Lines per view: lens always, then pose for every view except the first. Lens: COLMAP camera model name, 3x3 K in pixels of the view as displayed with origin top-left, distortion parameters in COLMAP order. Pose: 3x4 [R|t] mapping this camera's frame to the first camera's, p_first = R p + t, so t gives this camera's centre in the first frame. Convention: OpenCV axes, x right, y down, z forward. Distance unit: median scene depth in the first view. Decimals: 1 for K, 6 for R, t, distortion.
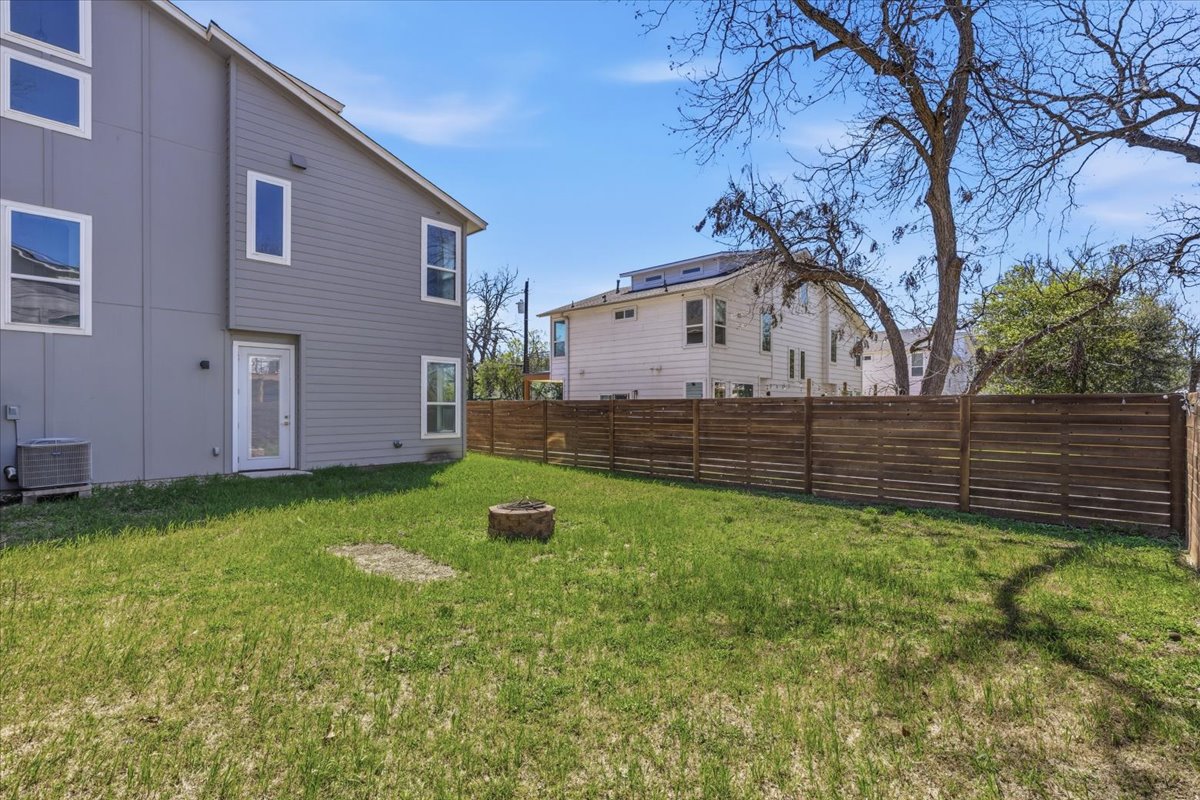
lens RADIAL K [[567.4, 0, 602.9], [0, 567.4, 411.4], [0, 0, 1]] dist [-0.000619, -0.000646]
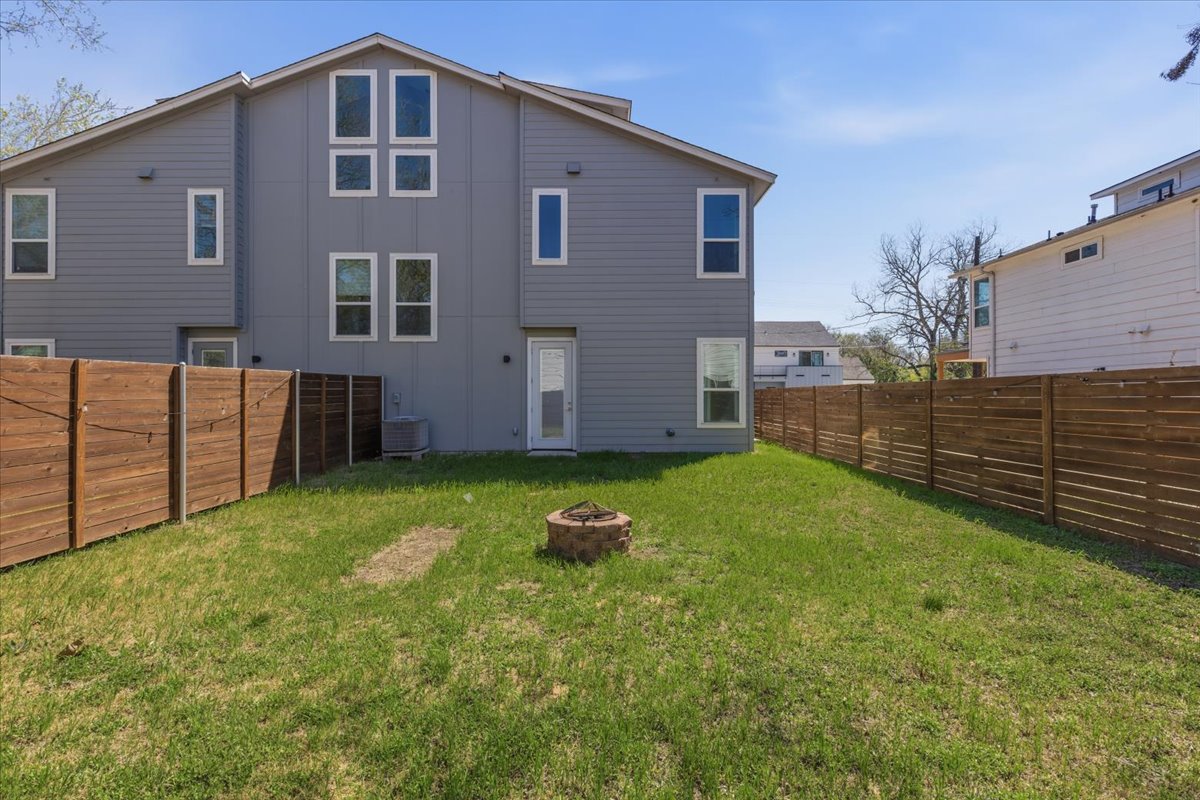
lens RADIAL K [[557.1, 0, 597.6], [0, 557.1, 396.1], [0, 0, 1]] dist [0.005557, 0.001184]
pose [[0.682800, -0.003366, -0.730598, 0.264398], [-0.003600, 0.999962, -0.007972, 0.004967], [0.730597, 0.008073, 0.682761, 0.294717]]
